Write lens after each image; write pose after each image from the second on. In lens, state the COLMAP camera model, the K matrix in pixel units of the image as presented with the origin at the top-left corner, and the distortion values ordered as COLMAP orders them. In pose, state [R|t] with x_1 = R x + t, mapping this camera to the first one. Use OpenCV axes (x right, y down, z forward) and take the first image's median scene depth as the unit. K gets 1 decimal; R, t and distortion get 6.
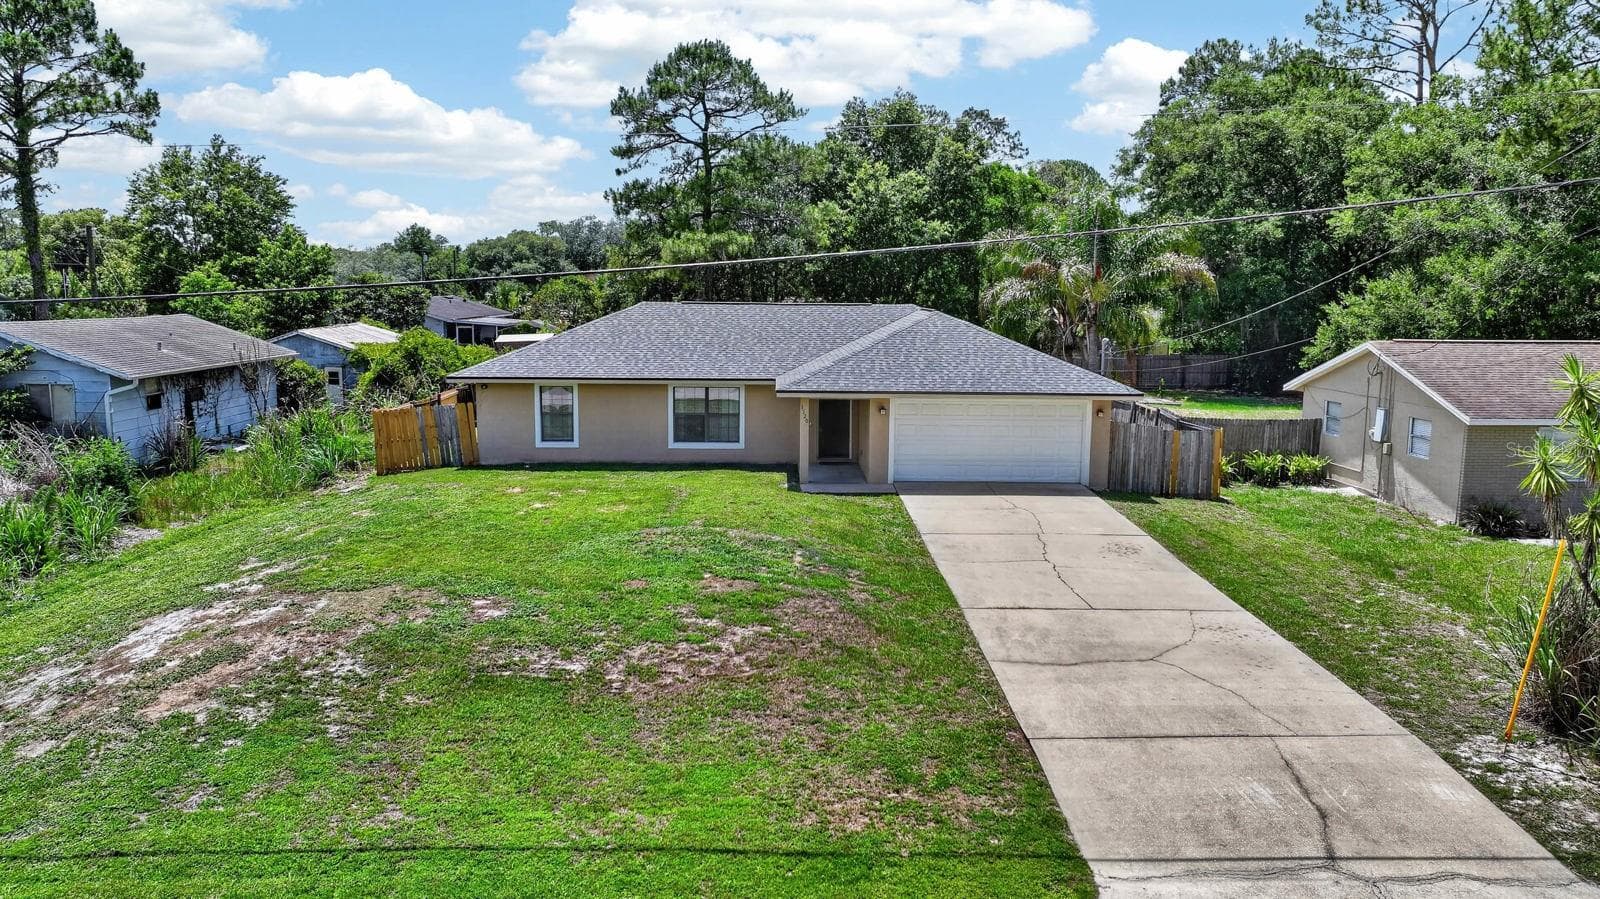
lens RADIAL K [[1124.5, 0, 800.0], [0, 1124.5, 449.5], [0, 0, 1]] dist [0.000540, 0.006301]
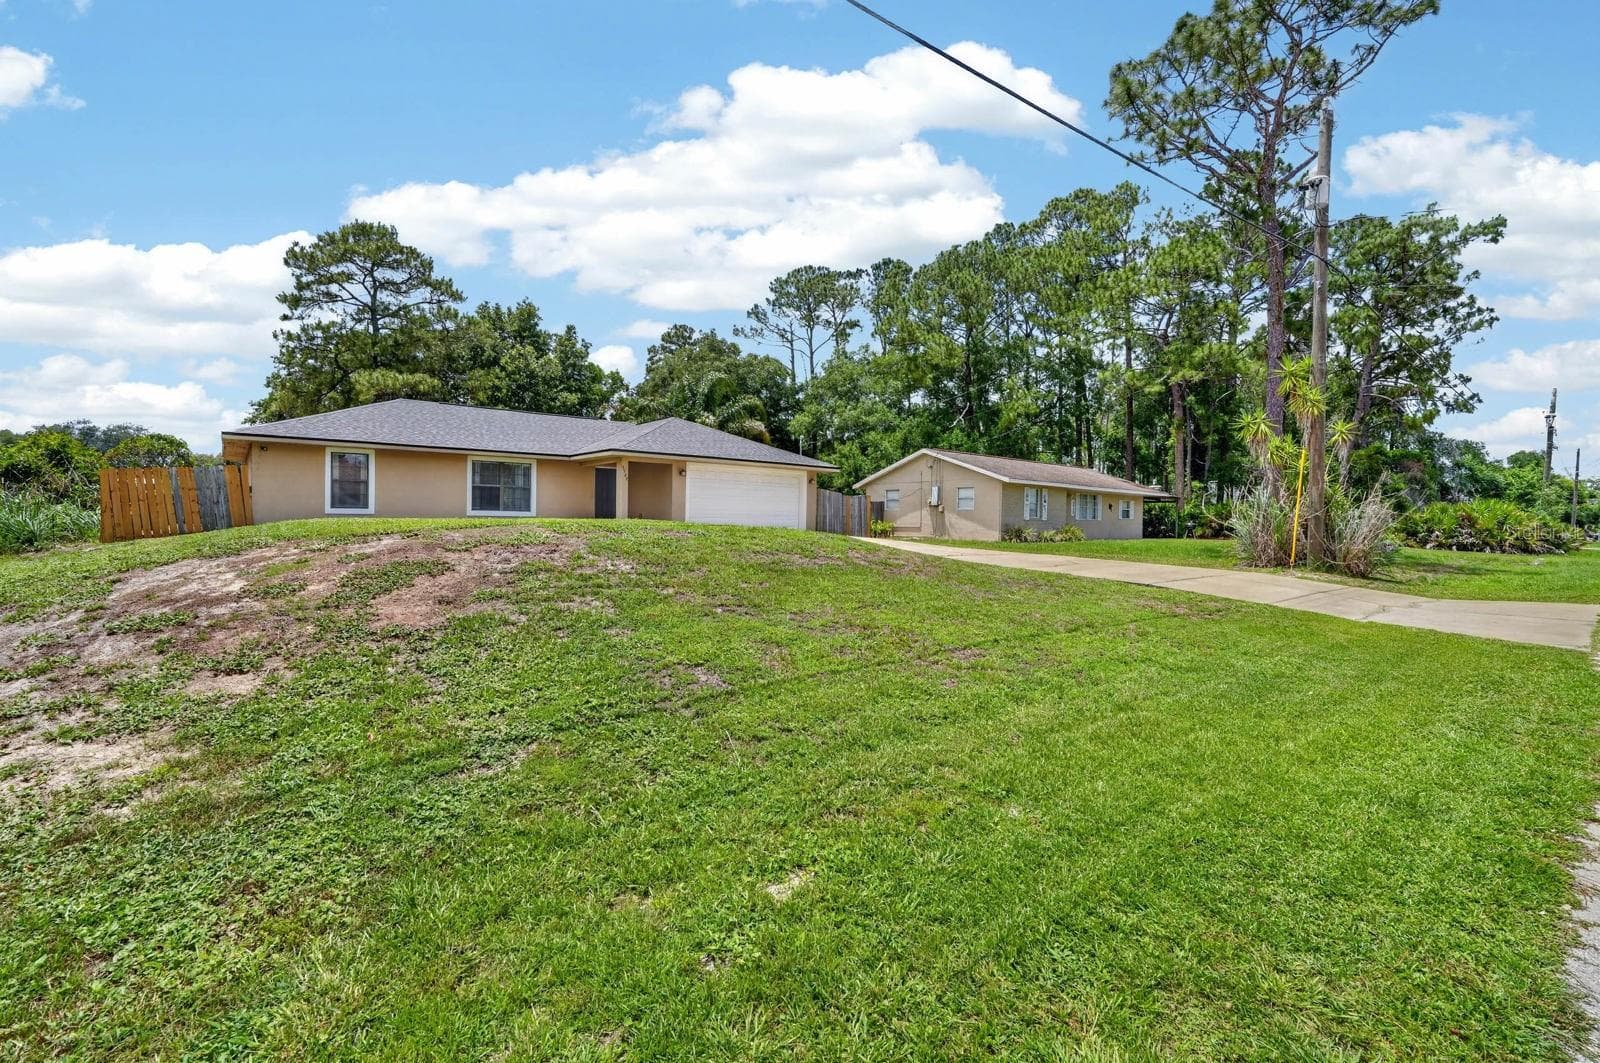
lens RADIAL K [[708.7, 0, 797.1], [0, 708.7, 527.1], [0, 0, 1]] dist [-0.009718, 0.006191]
pose [[0.791529, -0.003963, 0.611119, -0.397473], [0.081901, 0.991646, -0.099649, 0.147886], [-0.605619, 0.128927, 0.785241, 0.361062]]
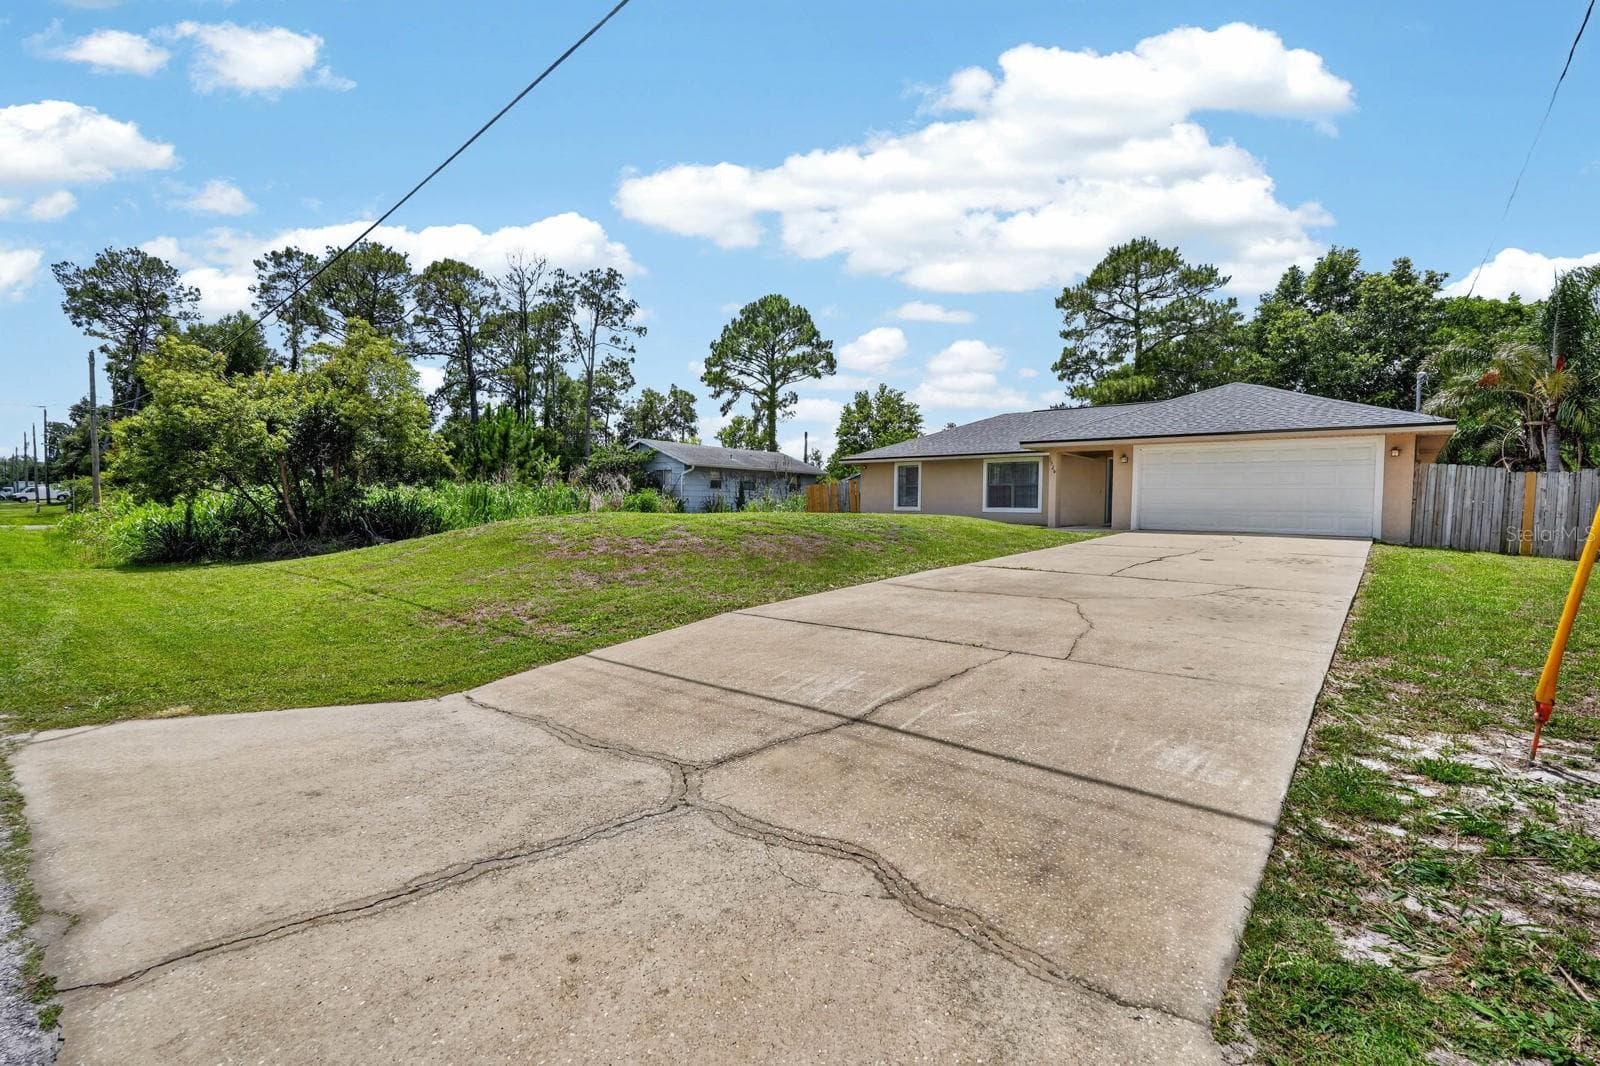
lens RADIAL K [[708.7, 0, 797.1], [0, 708.7, 528.6], [0, 0, 1]] dist [-0.009718, 0.006191]
pose [[0.743391, 0.022285, -0.668485, 0.361128], [-0.104307, 0.991079, -0.082957, 0.145815], [0.660673, 0.131397, 0.739084, 0.389605]]
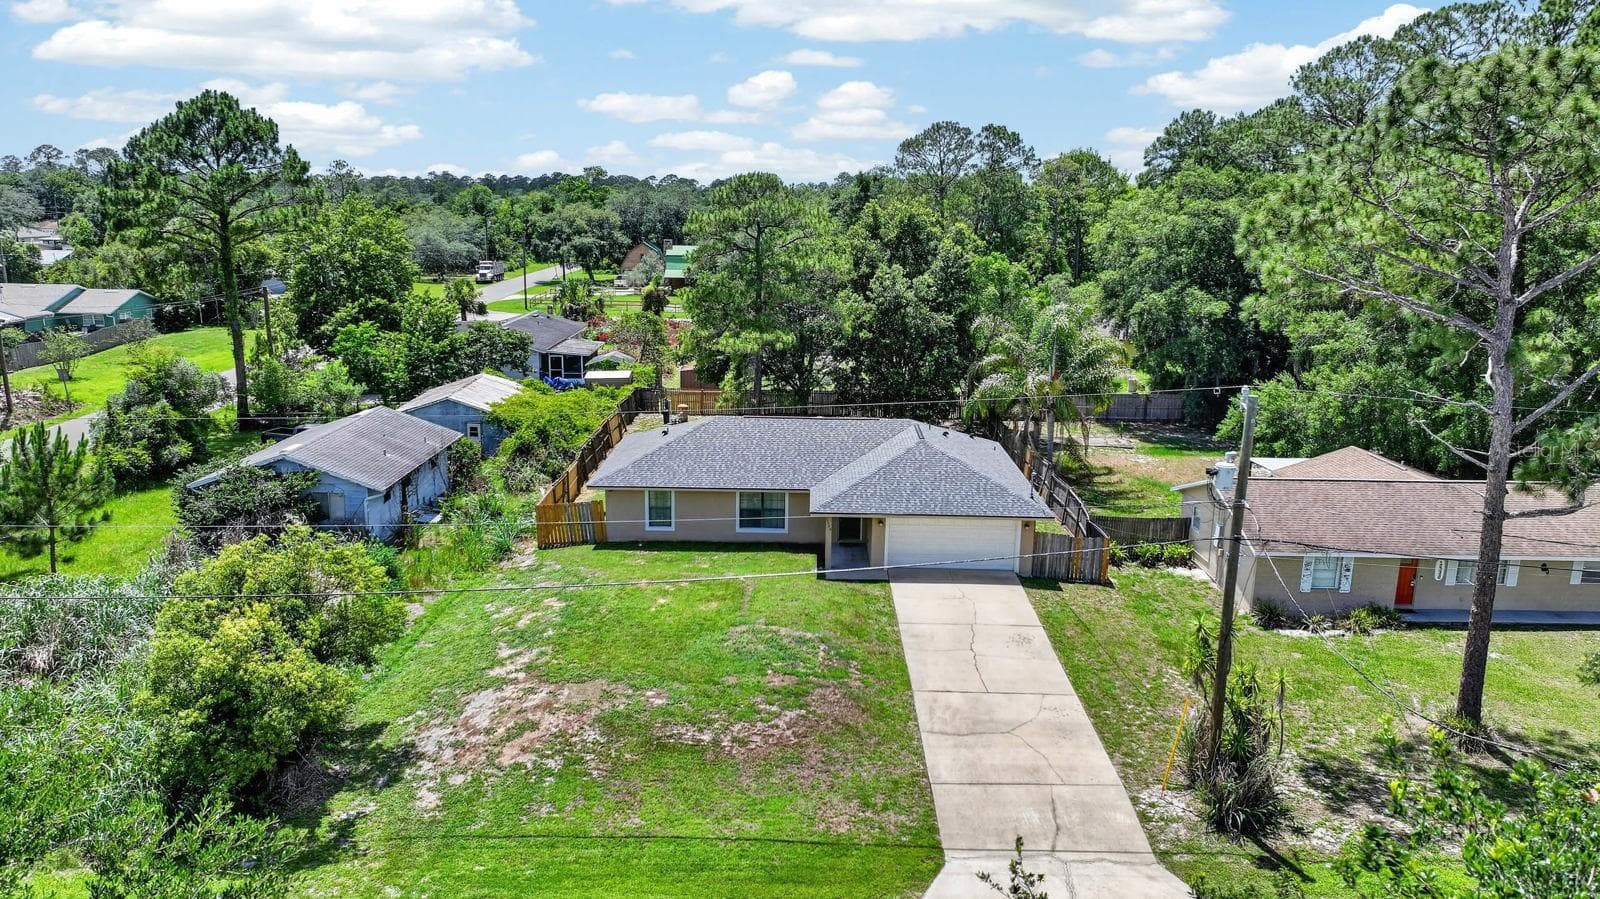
lens RADIAL K [[1124.5, 0, 800.0], [0, 1124.5, 449.5], [0, 0, 1]] dist [0.000540, 0.006301]
pose [[0.999451, 0.013769, -0.030140, 0.011755], [-0.011323, 0.996741, 0.079865, -0.313475], [0.031141, -0.079480, 0.996350, -0.613517]]
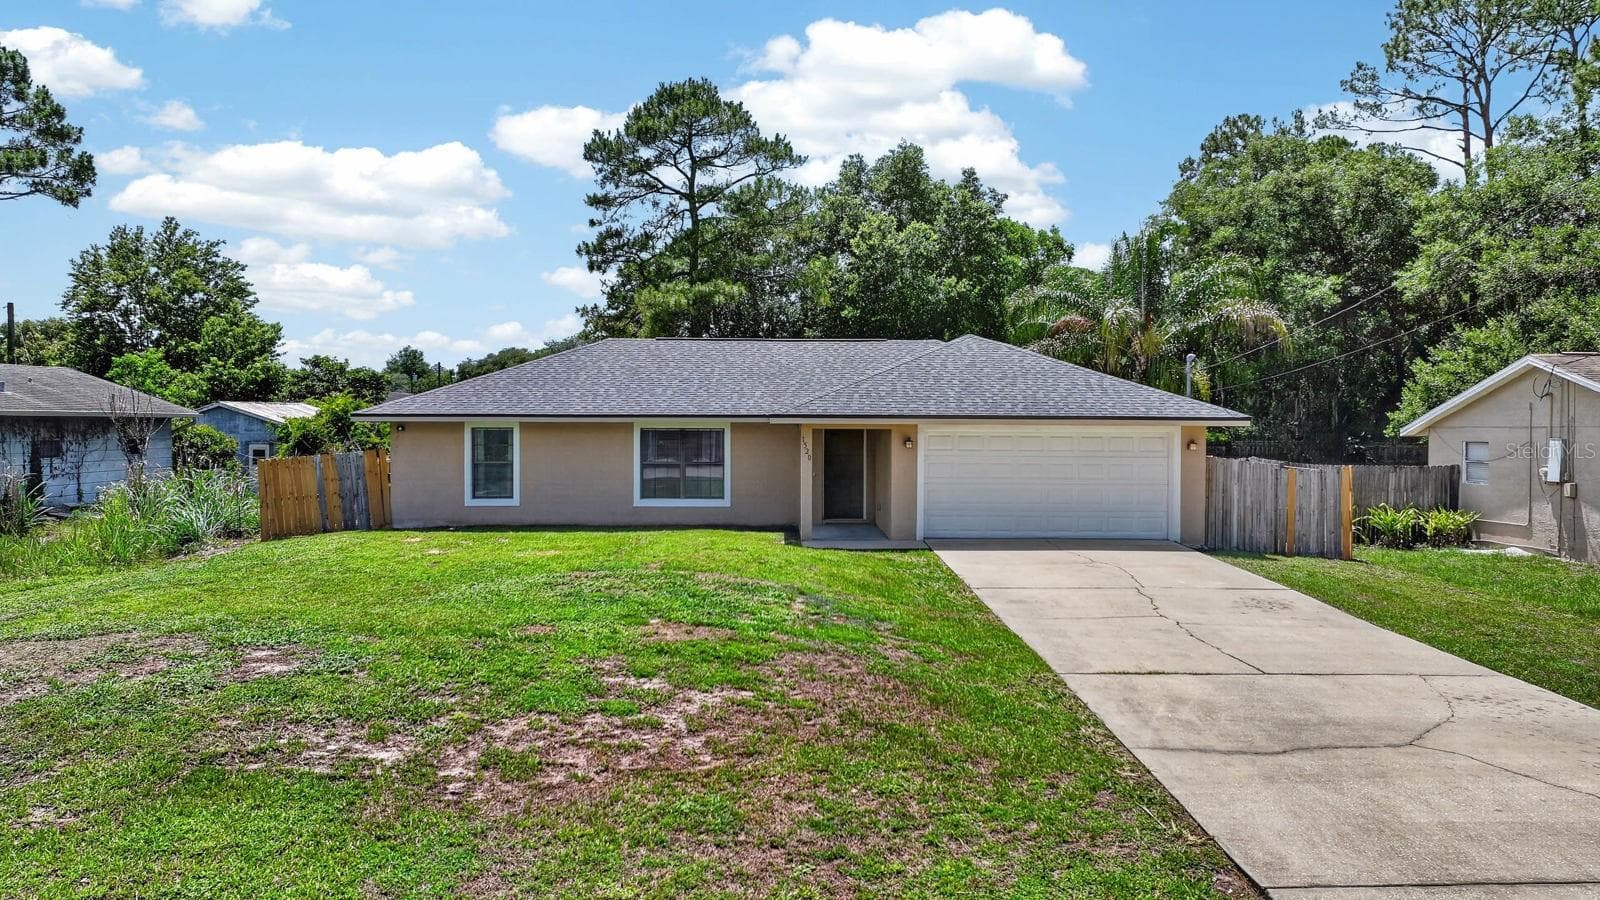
lens RADIAL K [[1124.5, 0, 800.0], [0, 1124.5, 450.0], [0, 0, 1]] dist [0.000540, 0.006301]
pose [[0.999983, -0.005854, 0.000085, -0.000492], [0.005822, 0.992771, -0.119879, 0.076301], [0.000617, 0.119878, 0.992788, 0.298911]]
